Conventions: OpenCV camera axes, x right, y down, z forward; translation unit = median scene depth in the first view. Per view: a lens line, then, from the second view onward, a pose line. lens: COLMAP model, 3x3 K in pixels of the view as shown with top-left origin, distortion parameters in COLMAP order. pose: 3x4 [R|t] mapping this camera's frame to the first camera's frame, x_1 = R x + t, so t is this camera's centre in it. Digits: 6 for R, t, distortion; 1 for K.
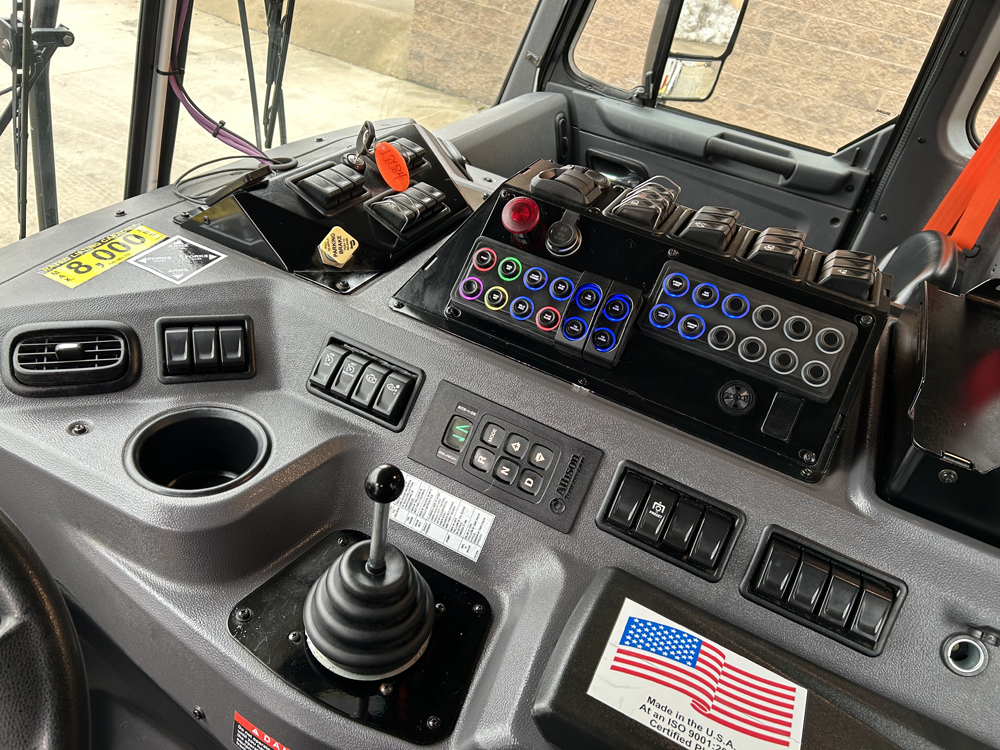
lens RADIAL K [[739.1, 0, 485.6], [0, 739.1, 378.6], [0, 0, 1]] dist [0.063081, -0.002605]
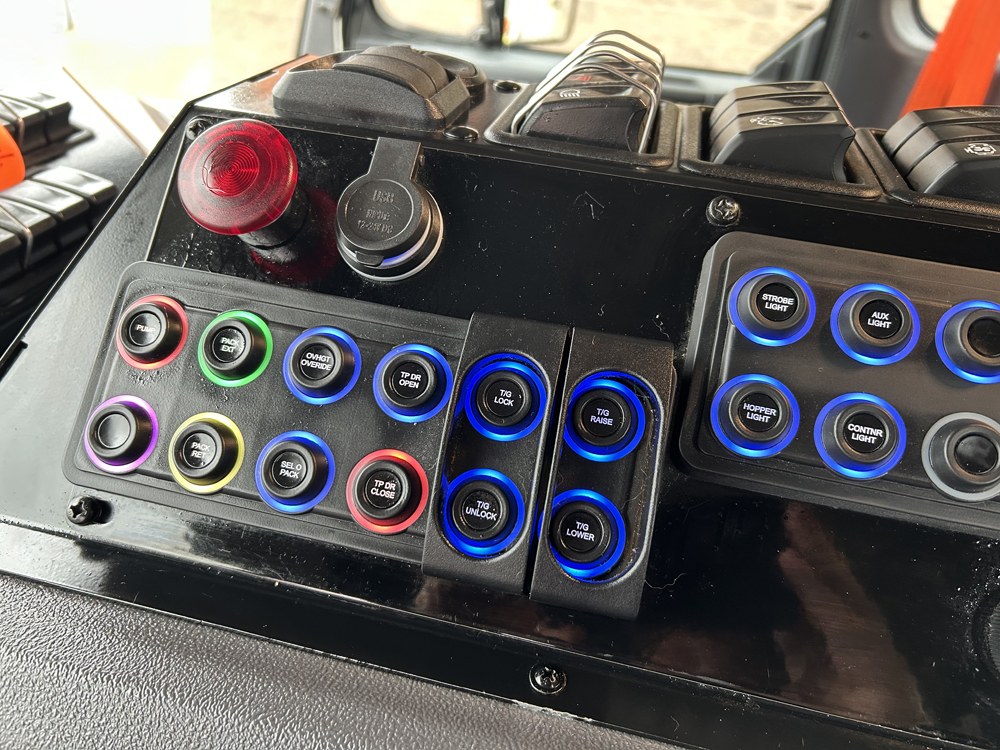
lens RADIAL K [[758.2, 0, 500.0], [0, 758.2, 375.0], [0, 0, 1]] dist [-0.001119, -0.000820]
pose [[0.965669, -0.202436, 0.162797, 0.076808], [0.205778, 0.978592, -0.003754, -0.102101], [-0.158551, 0.037125, 0.986653, 0.601557]]
